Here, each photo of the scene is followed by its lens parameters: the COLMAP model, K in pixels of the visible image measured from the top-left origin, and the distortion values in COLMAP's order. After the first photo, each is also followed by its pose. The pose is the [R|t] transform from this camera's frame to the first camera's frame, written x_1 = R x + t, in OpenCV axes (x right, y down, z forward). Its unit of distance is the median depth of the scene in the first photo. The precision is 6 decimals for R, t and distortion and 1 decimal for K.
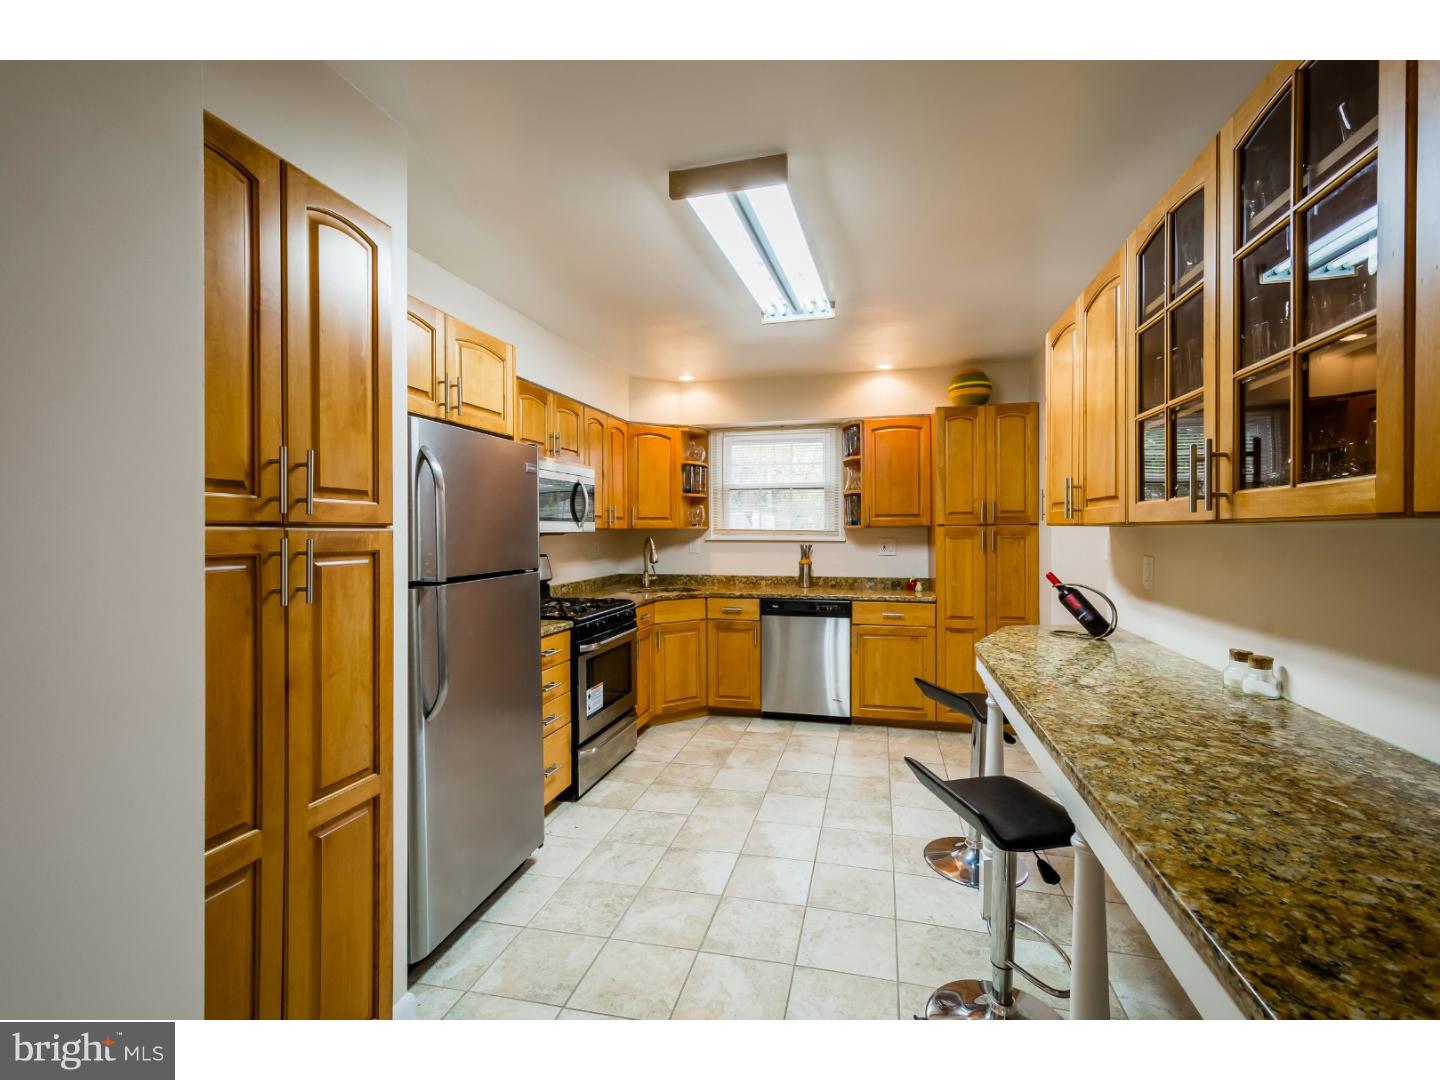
lens RADIAL K [[646.0, 0, 720.0], [0, 646.0, 540.0], [0, 0, 1]] dist [0.000310, -0.000011]
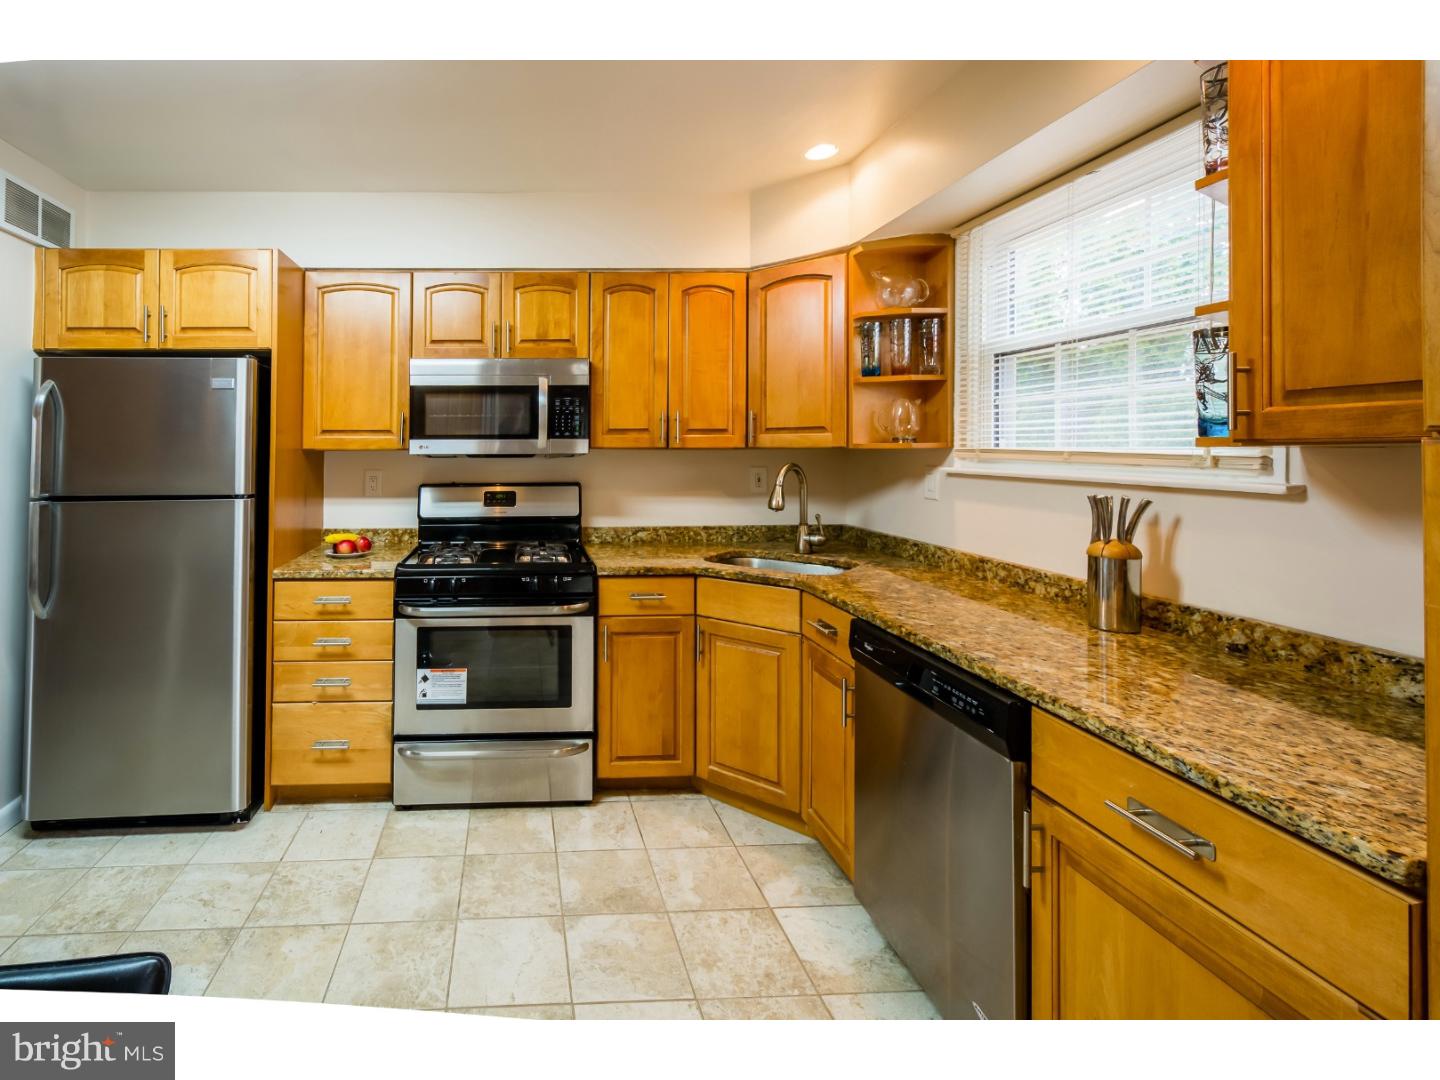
lens RADIAL K [[699.4, 0, 719.7], [0, 699.4, 442.8], [0, 0, 1]] dist [-0.000152, -0.000216]
pose [[0.269381, -0.006224, -0.963014, 0.472756], [-0.013078, 0.999863, -0.010120, -0.015844], [0.962945, 0.015320, 0.269262, 0.800757]]
